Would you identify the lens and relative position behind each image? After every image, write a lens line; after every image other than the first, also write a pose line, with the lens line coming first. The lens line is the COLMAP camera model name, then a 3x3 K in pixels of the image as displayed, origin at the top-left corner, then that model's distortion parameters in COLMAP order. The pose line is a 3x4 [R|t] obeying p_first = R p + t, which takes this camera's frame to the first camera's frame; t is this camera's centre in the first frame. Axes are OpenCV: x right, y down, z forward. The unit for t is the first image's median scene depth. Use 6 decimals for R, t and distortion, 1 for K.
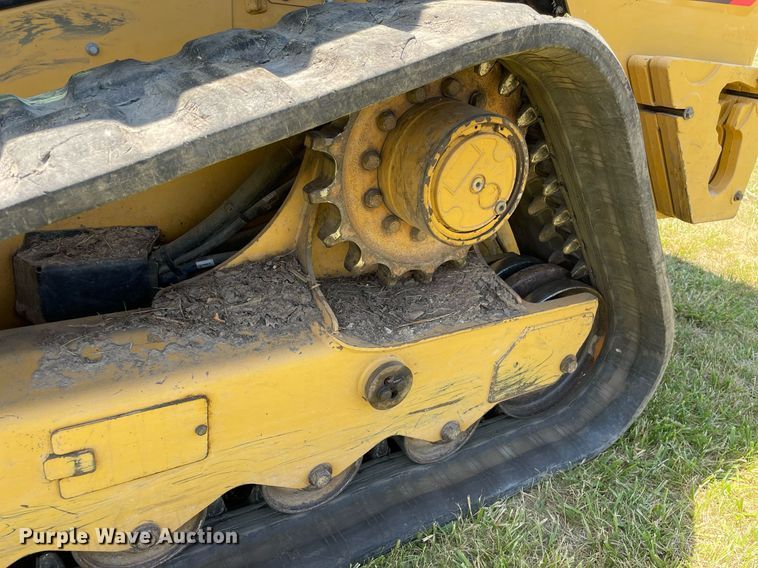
lens RADIAL K [[577.6, 0, 385.9], [0, 577.6, 278.0], [0, 0, 1]] dist [0.081149, -0.108015]
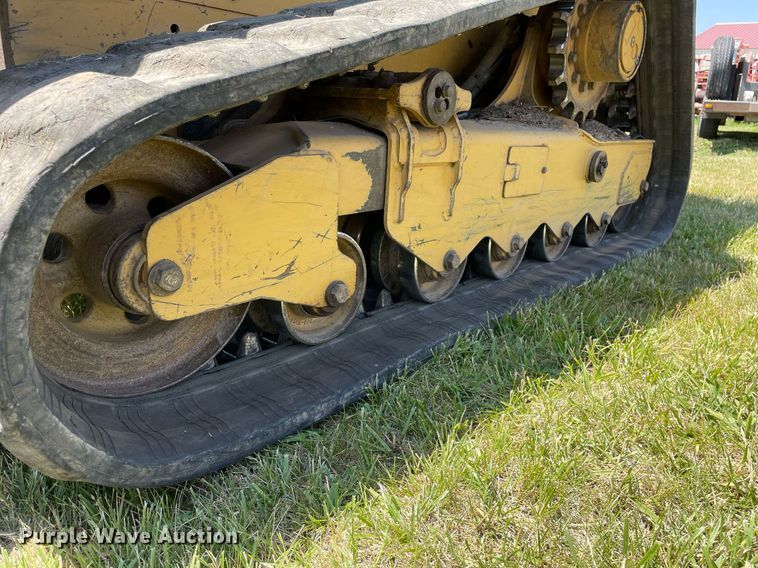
lens RADIAL K [[577.6, 0, 378.3], [0, 577.6, 276.9], [0, 0, 1]] dist [0.081149, -0.108015]
pose [[0.949654, -0.128039, 0.285943, -1.137127], [0.164287, 0.980645, -0.106510, 0.583267], [-0.266771, 0.148124, 0.952309, -0.386353]]
